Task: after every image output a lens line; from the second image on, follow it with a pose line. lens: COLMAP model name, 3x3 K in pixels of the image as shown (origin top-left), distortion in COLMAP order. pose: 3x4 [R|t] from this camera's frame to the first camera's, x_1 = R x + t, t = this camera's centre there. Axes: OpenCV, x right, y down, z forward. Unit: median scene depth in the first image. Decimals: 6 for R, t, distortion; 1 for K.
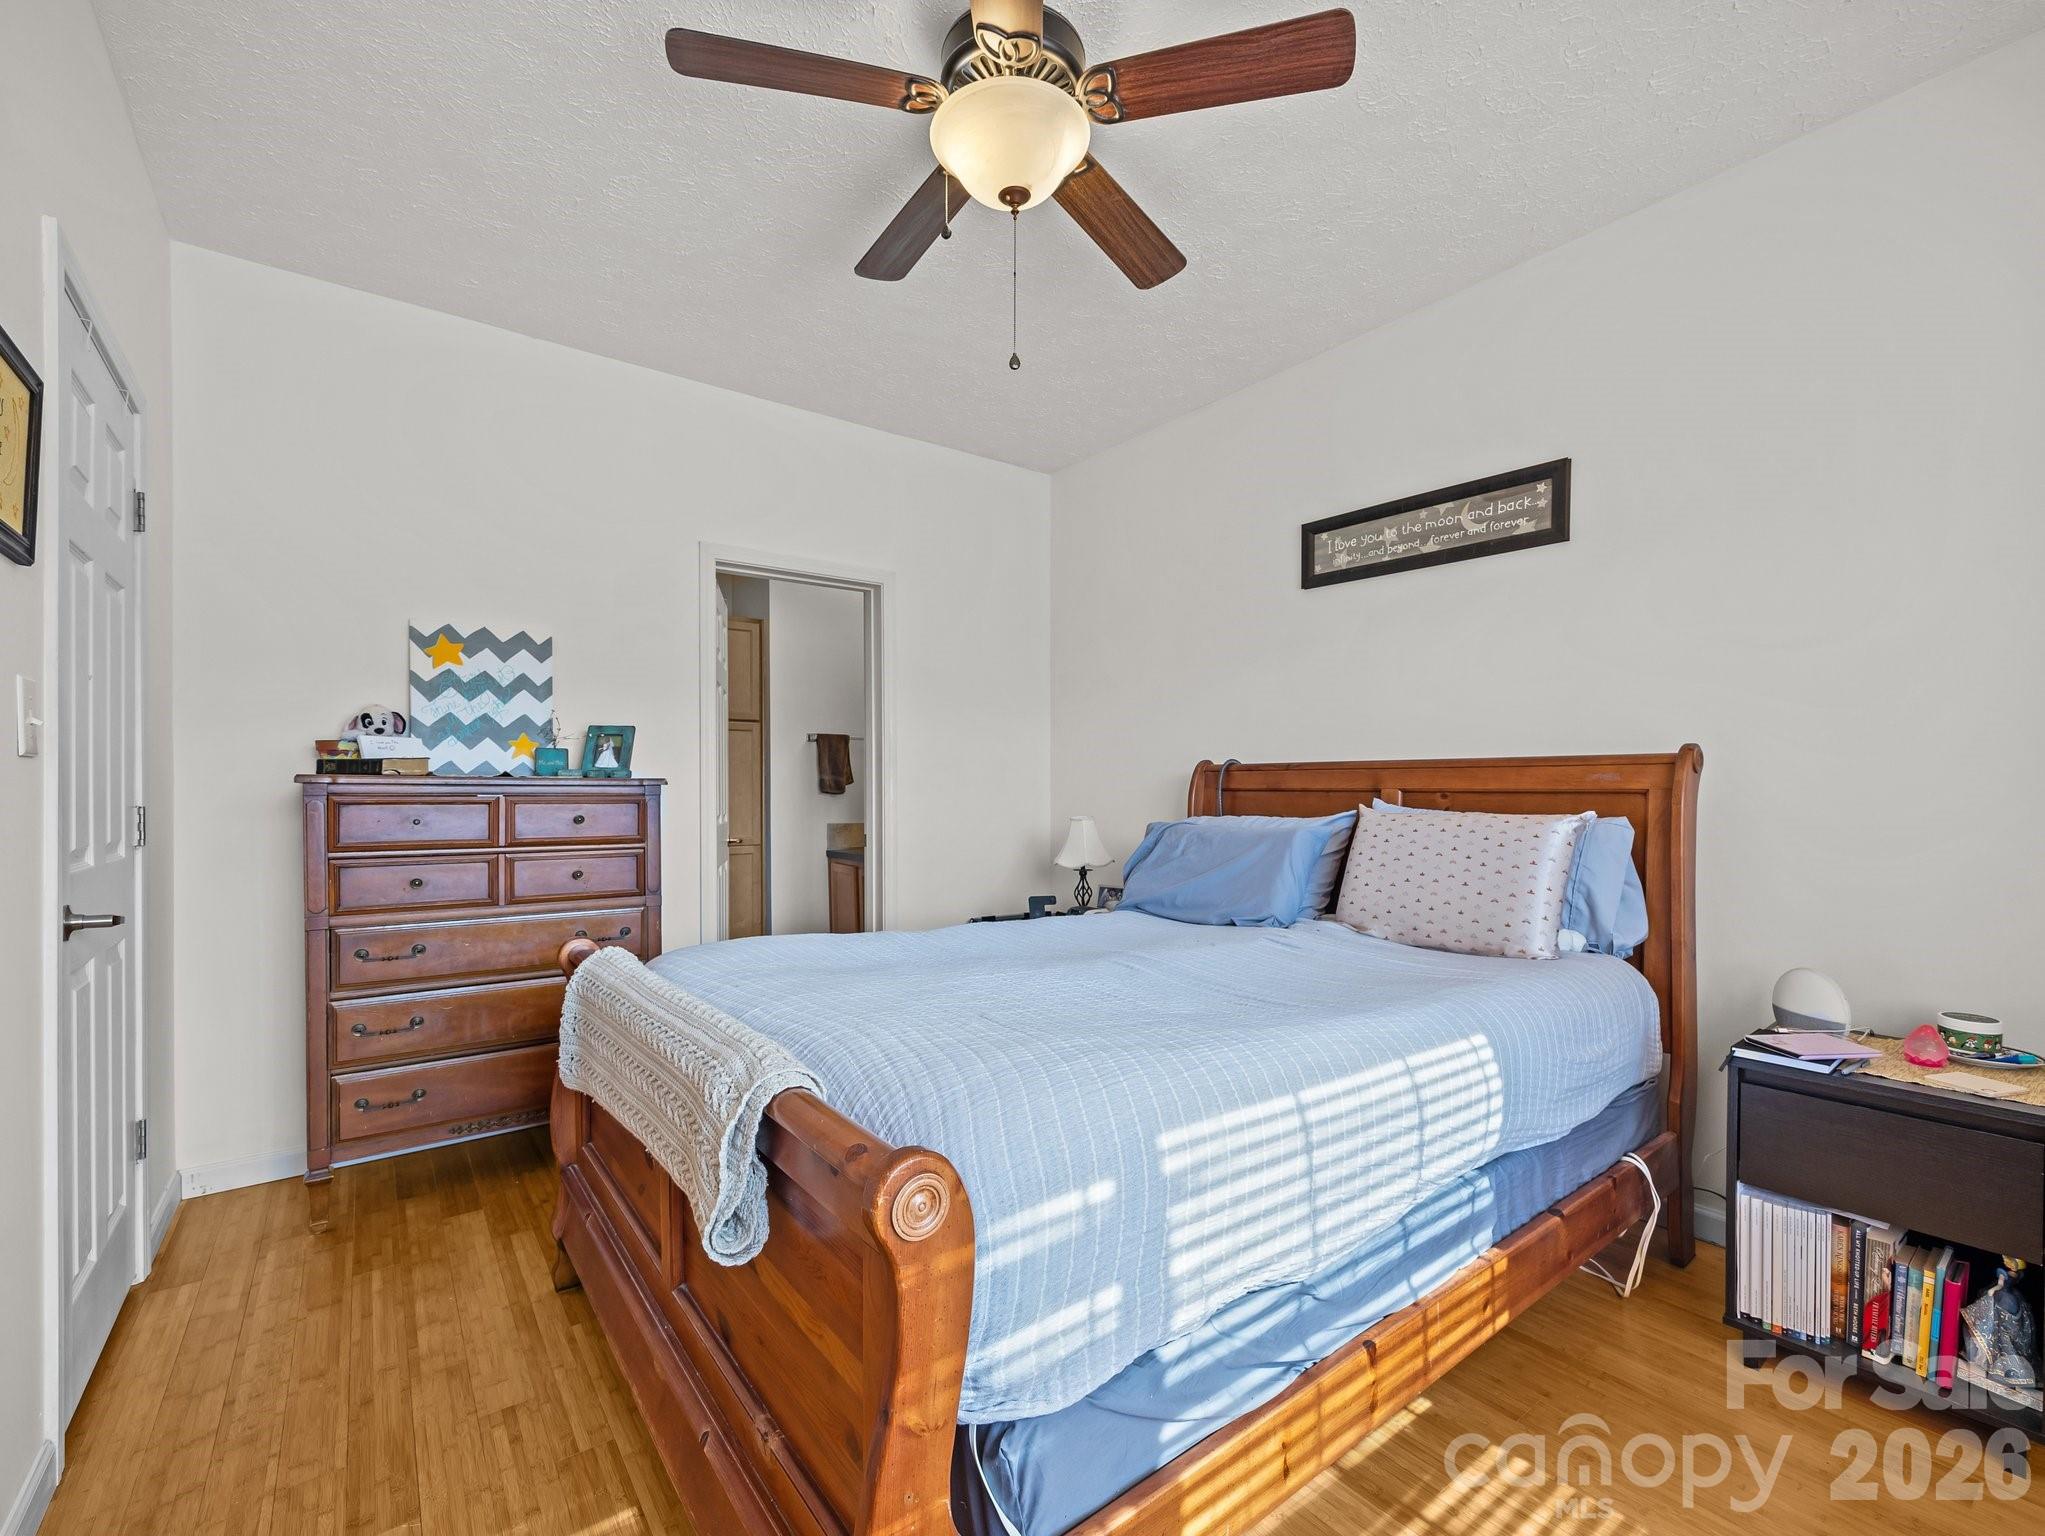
lens RADIAL K [[875.6, 0, 1025.8], [0, 875.6, 785.7], [0, 0, 1]] dist [0.000444, 0.000013]
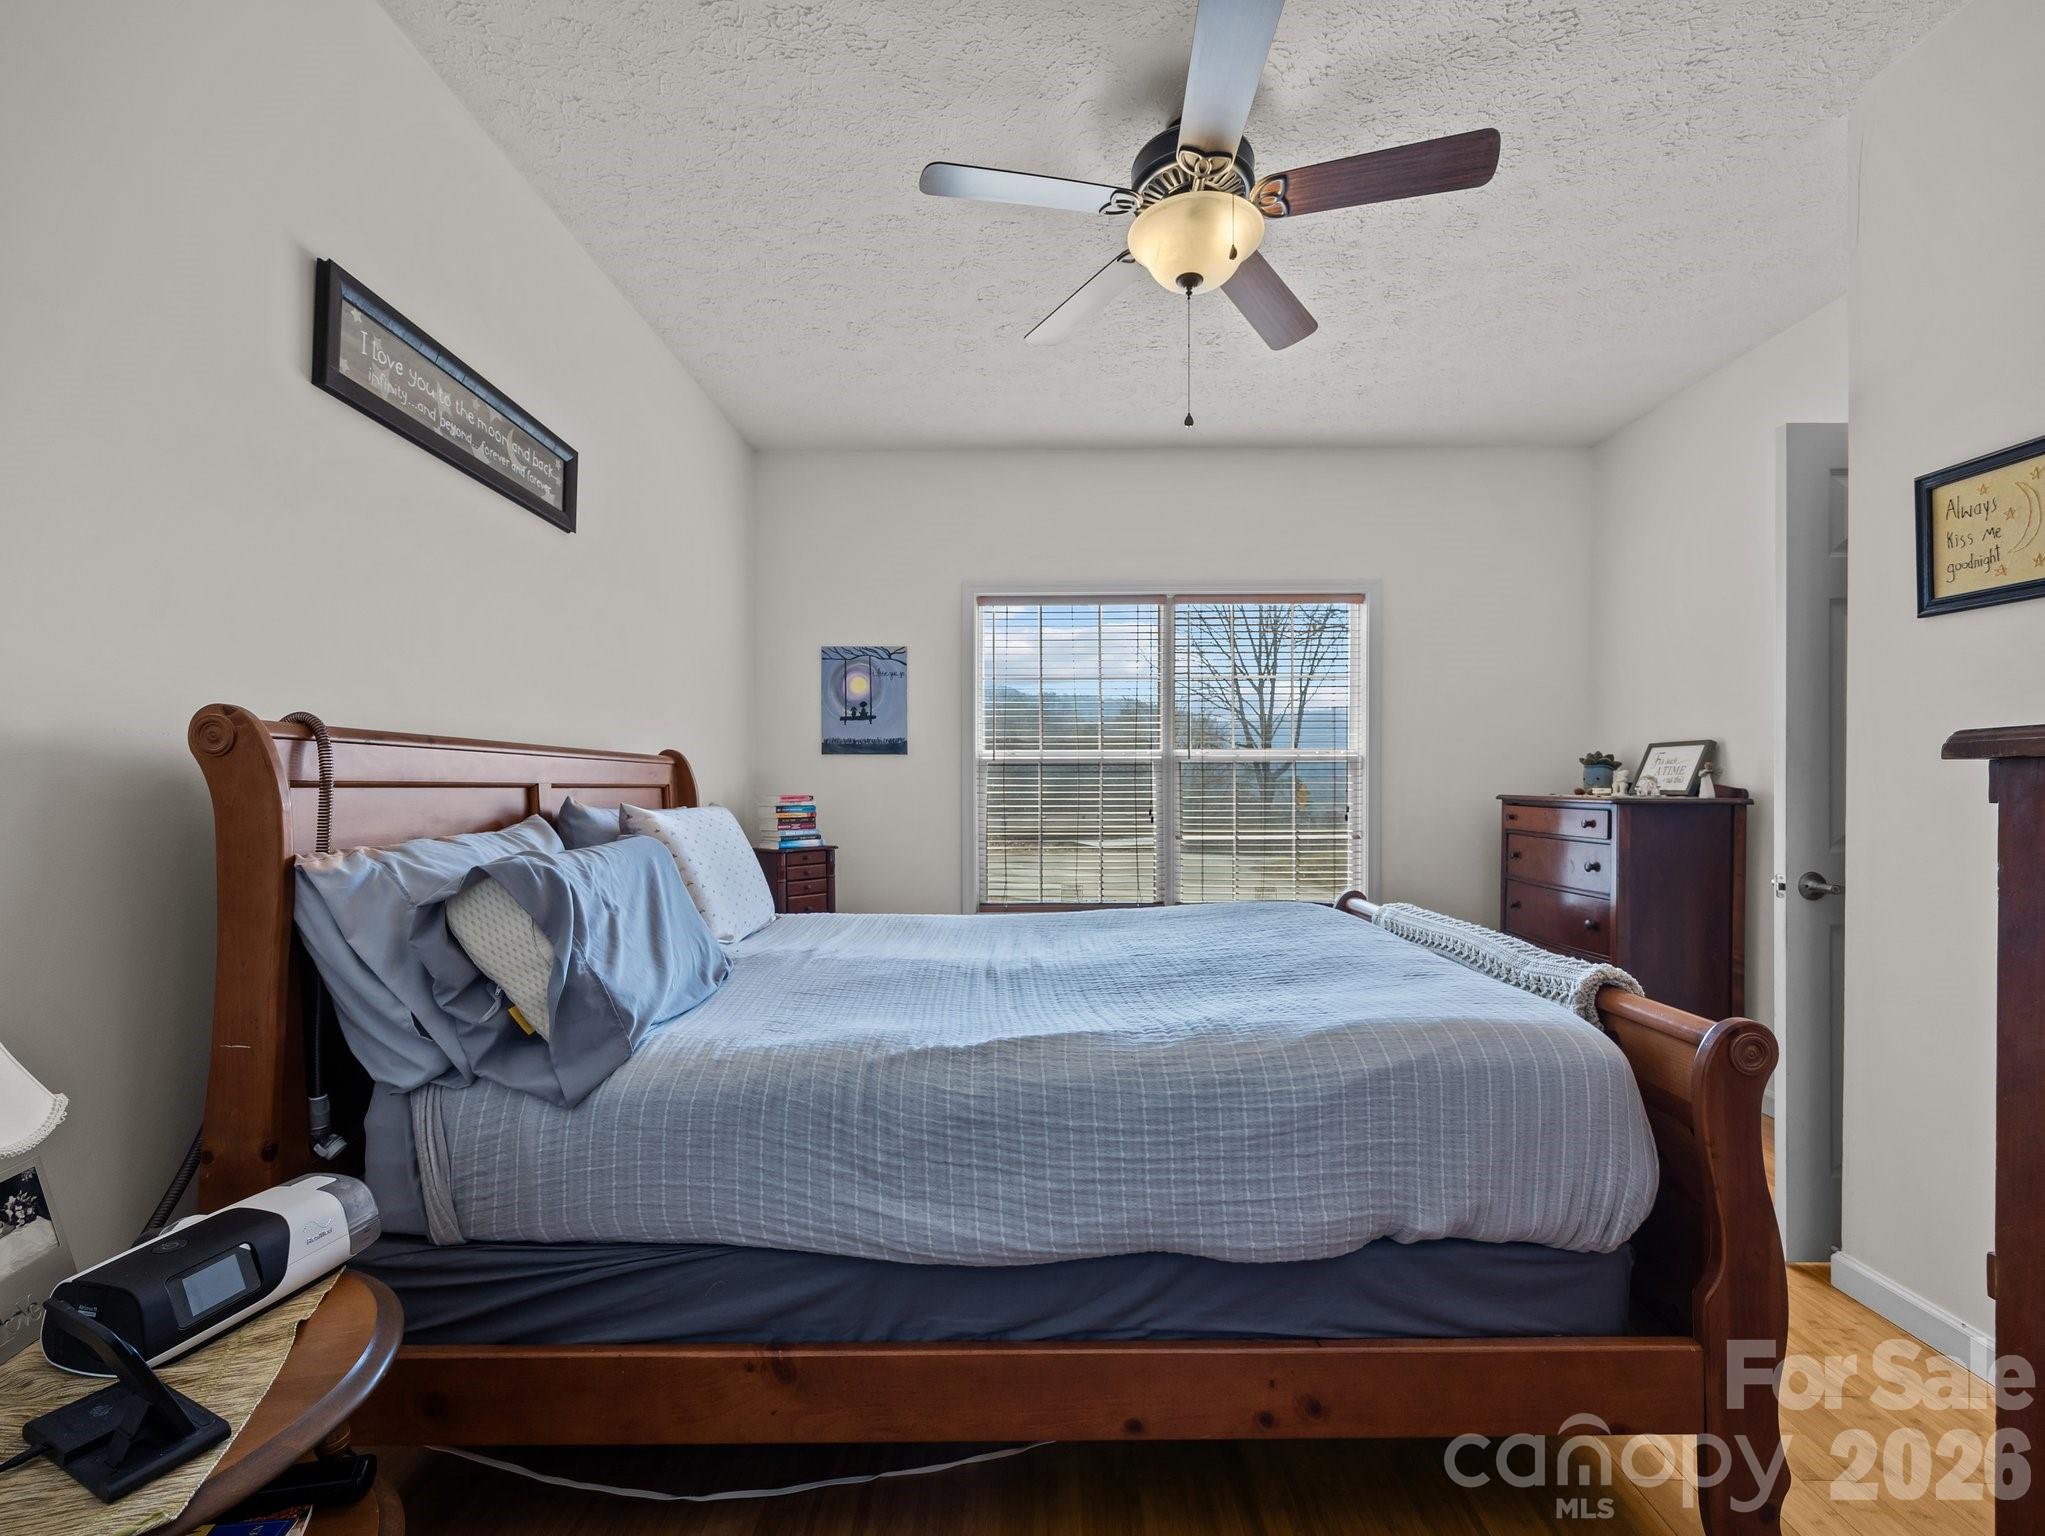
lens RADIAL K [[875.6, 0, 1007.5], [0, 875.6, 770.8], [0, 0, 1]] dist [0.000444, 0.000013]
pose [[-0.791237, 0.011098, 0.611409, -0.345845], [0.003821, 0.999906, -0.013205, 0.007615], [-0.611498, -0.008112, -0.791204, 1.321160]]
